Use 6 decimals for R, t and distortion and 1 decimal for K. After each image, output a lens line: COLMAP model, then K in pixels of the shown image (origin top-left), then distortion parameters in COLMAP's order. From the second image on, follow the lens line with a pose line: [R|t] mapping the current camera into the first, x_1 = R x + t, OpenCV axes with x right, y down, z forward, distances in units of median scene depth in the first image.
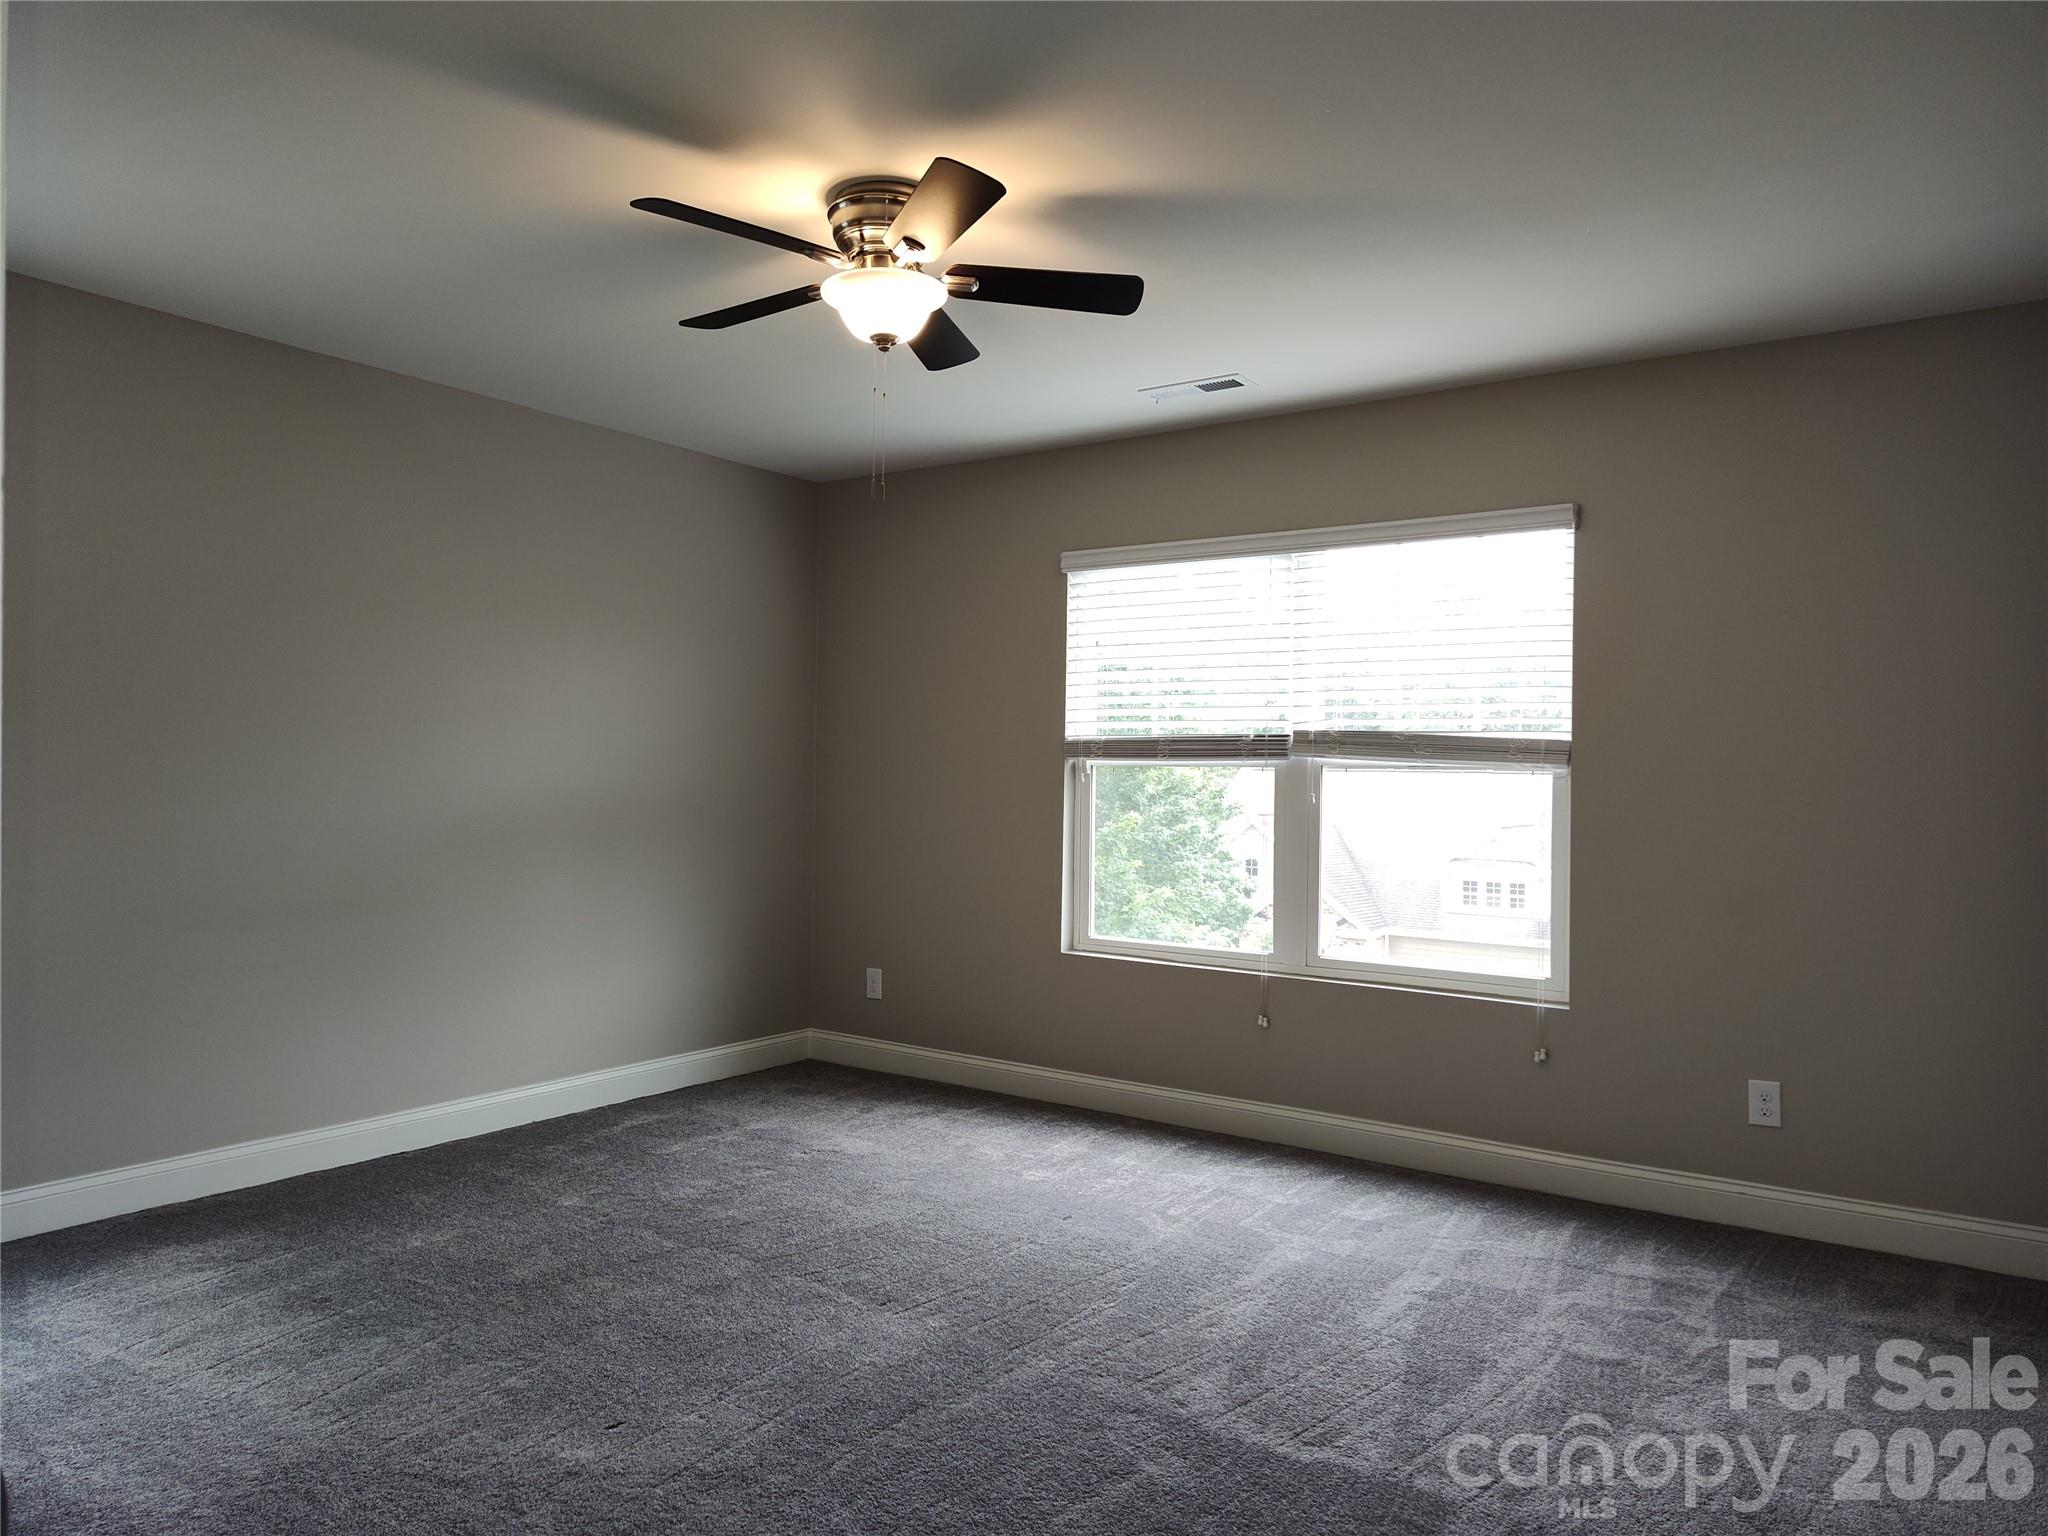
lens RADIAL K [[1394.8, 0, 1023.8], [0, 1394.8, 775.4], [0, 0, 1]] dist [0.055361, -0.062565]
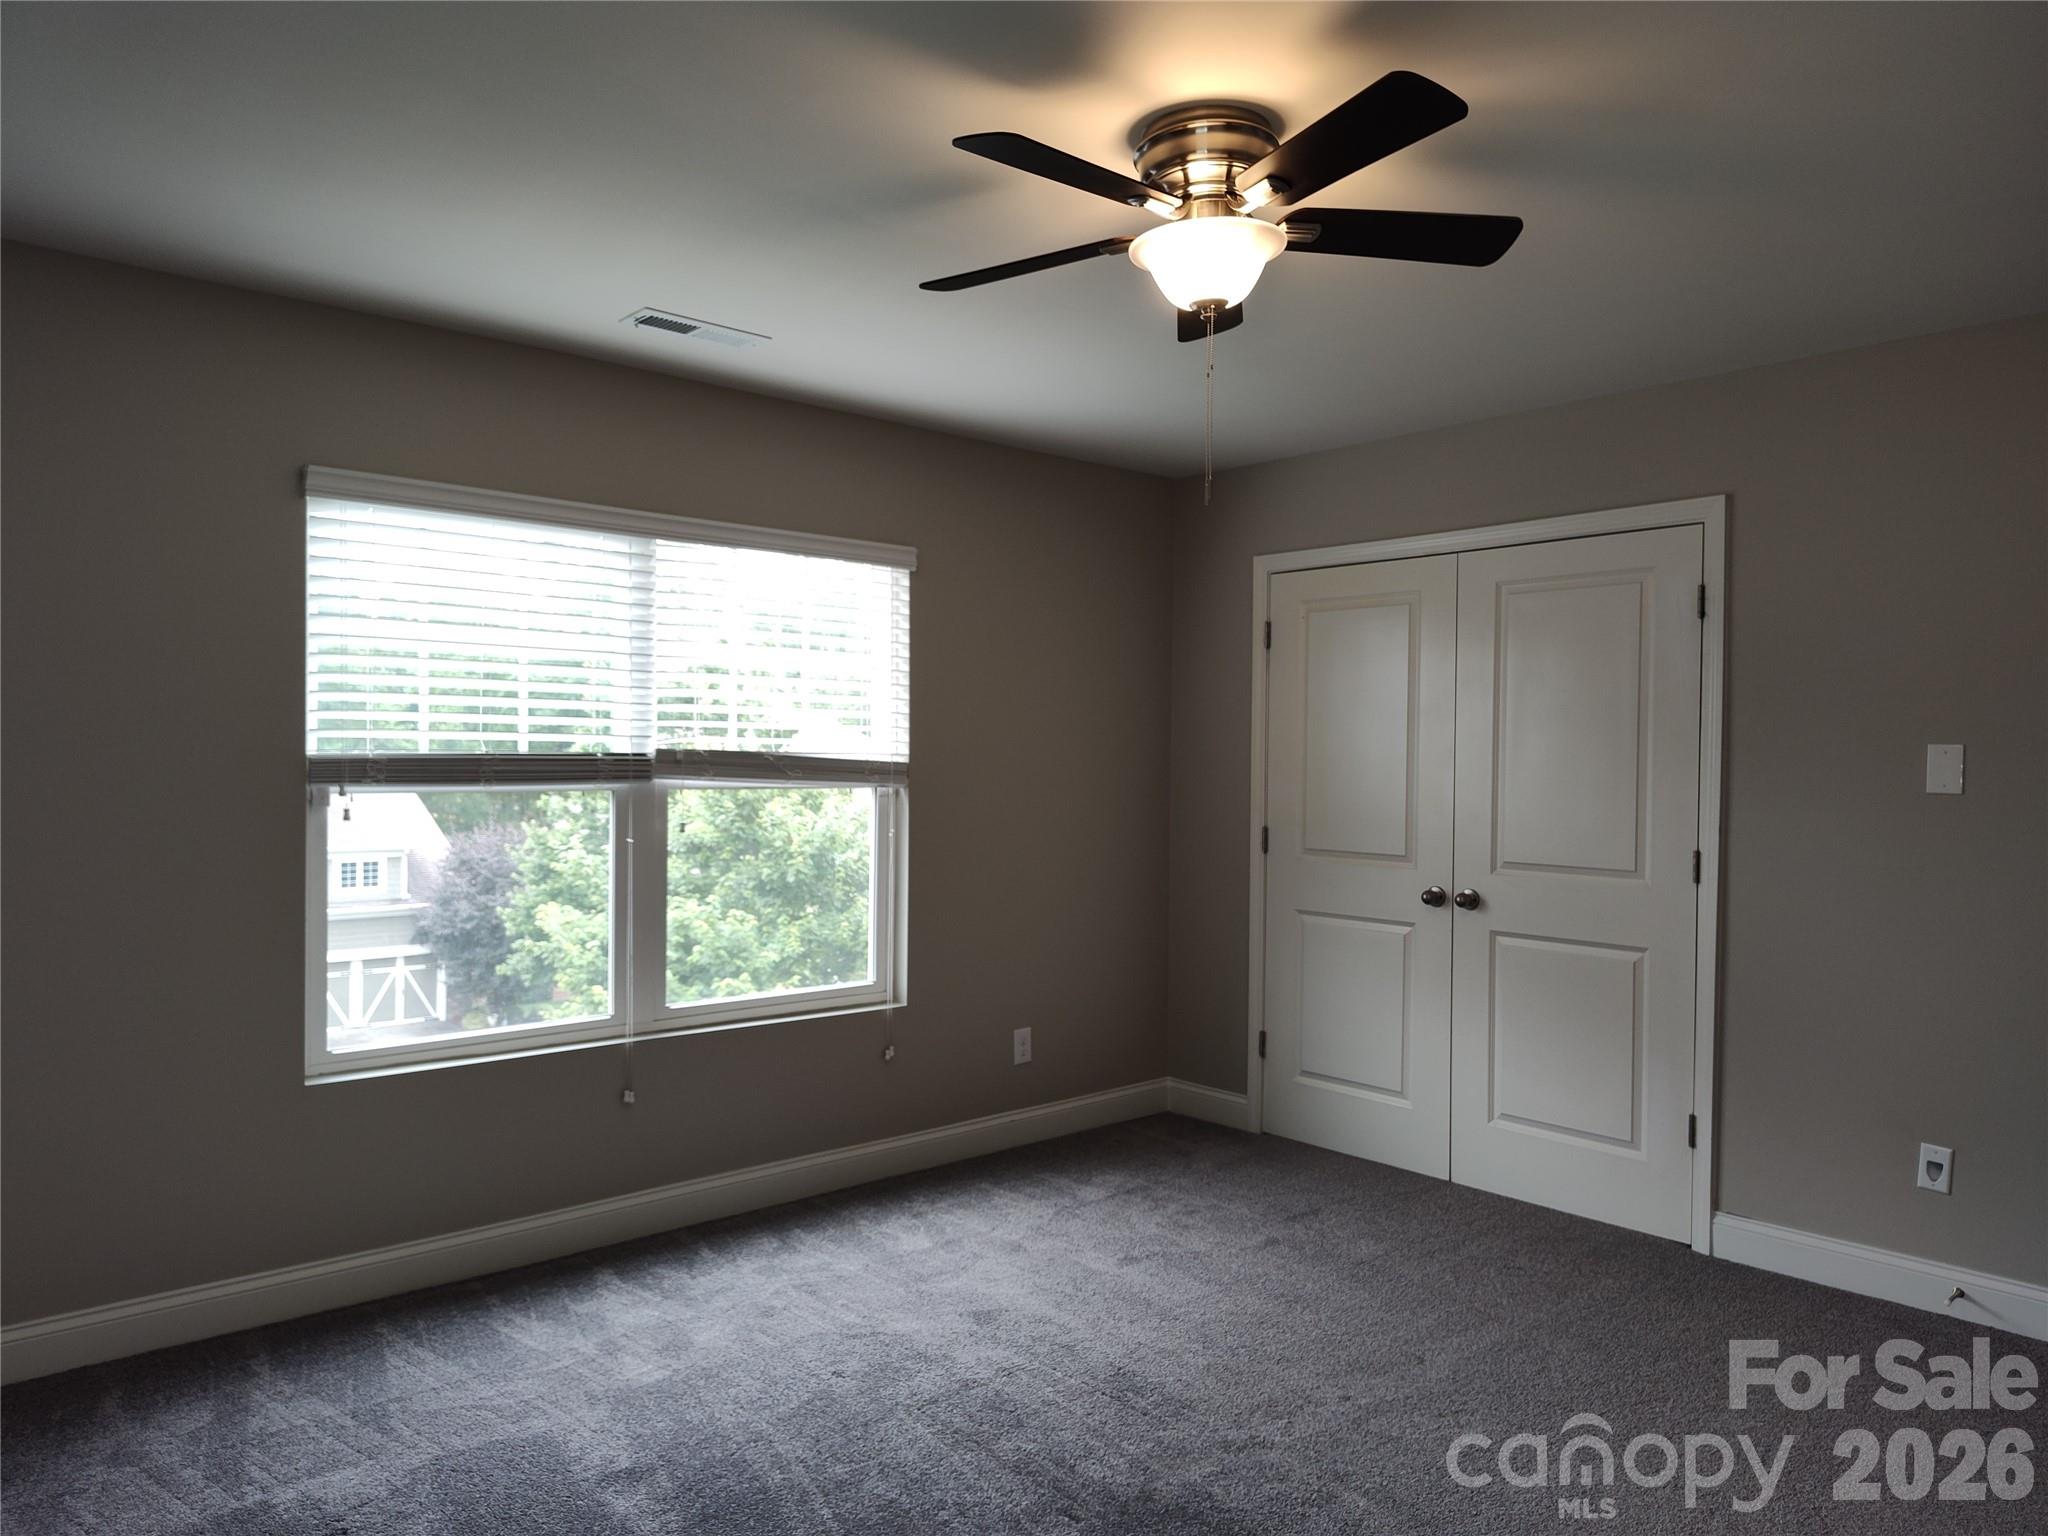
lens RADIAL K [[1394.8, 0, 1023.8], [0, 1394.8, 775.4], [0, 0, 1]] dist [0.055361, -0.062565]
pose [[0.233988, -0.021448, 0.972003, -0.627245], [-0.003912, 0.999728, 0.023002, -0.038789], [-0.972232, -0.009184, 0.233841, 0.620924]]
